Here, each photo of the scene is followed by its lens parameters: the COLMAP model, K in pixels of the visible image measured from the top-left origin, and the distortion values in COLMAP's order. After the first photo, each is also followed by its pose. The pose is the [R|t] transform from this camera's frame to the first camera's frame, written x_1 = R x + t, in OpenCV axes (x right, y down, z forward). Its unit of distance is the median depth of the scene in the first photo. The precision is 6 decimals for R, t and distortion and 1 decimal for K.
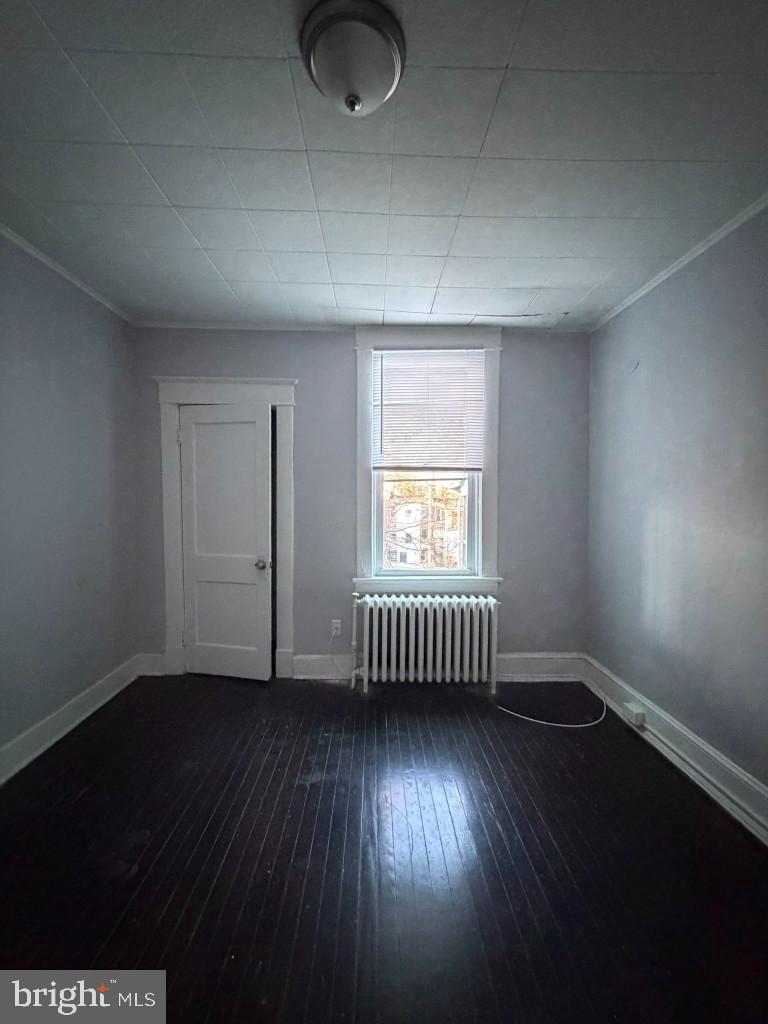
lens RADIAL K [[409.9, 0, 385.3], [0, 409.9, 503.8], [0, 0, 1]] dist [-0.000677, 0.000482]
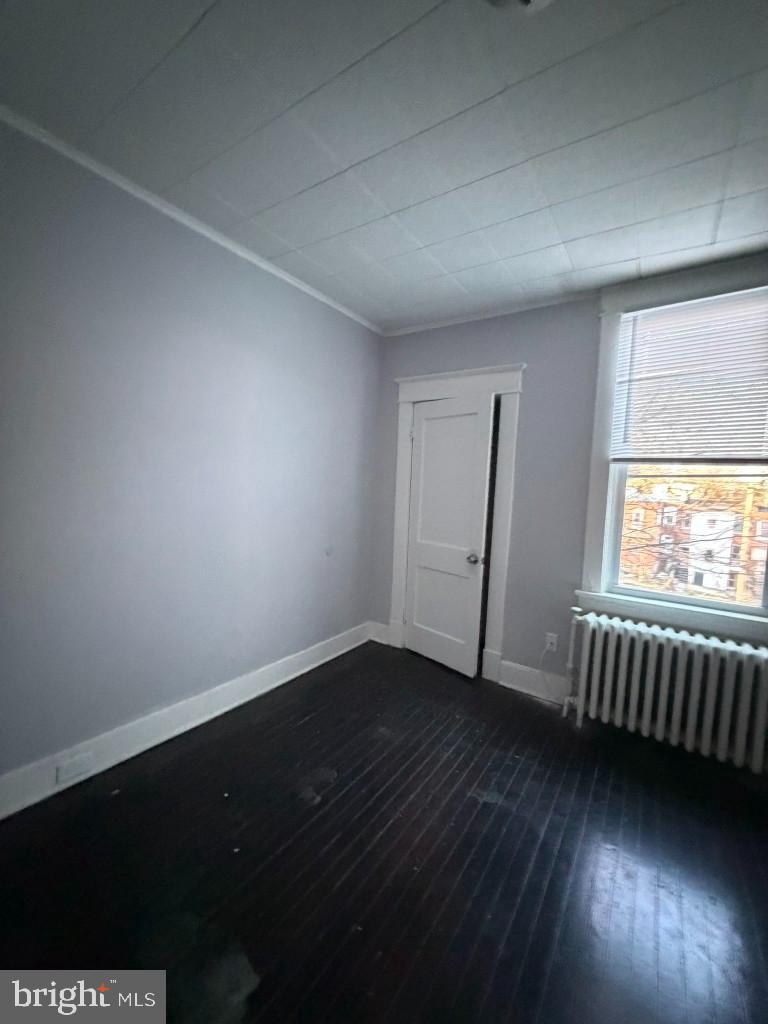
lens RADIAL K [[409.9, 0, 383.2], [0, 409.9, 505.7], [0, 0, 1]] dist [-0.000677, 0.000482]
pose [[0.809062, 0.061454, -0.584502, 0.086144], [-0.054406, 0.998079, 0.029628, 0.004213], [0.585200, 0.007830, 0.810851, 0.077654]]
